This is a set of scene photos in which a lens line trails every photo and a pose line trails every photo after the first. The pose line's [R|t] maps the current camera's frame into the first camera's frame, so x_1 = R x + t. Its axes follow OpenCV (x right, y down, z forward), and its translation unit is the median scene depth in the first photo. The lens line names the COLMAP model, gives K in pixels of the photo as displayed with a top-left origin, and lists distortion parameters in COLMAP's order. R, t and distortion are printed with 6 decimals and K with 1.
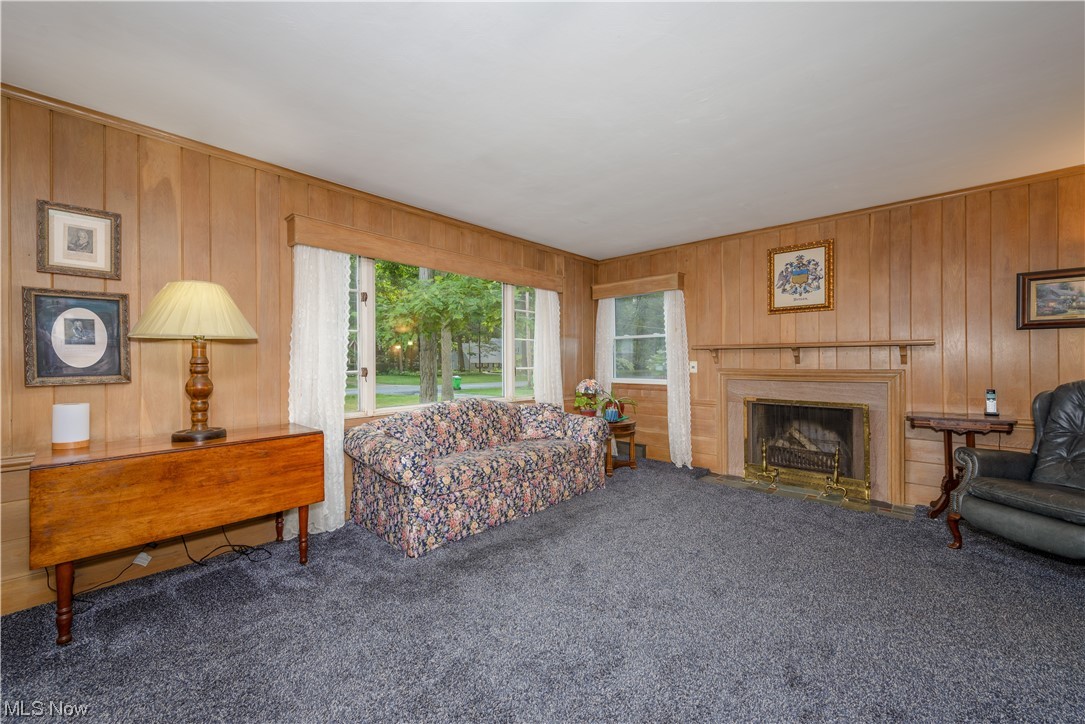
lens RADIAL K [[426.6, 0, 544.5], [0, 426.6, 358.8], [0, 0, 1]] dist [0.000504, -0.000803]
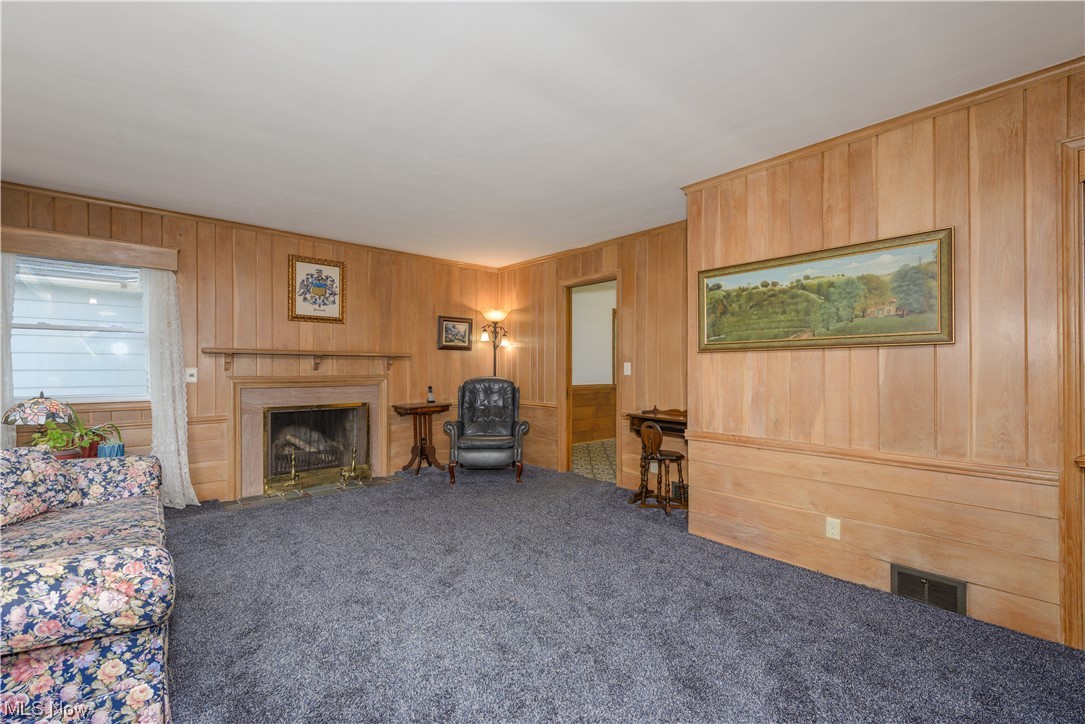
lens RADIAL K [[468.4, 0, 545.3], [0, 468.4, 365.5], [0, 0, 1]] dist [0.001236, -0.000354]
pose [[0.088772, 0.008837, 0.996013, -0.535552], [-0.006526, 0.999944, -0.008290, 0.005432], [-0.996031, -0.005764, 0.088825, 0.339202]]
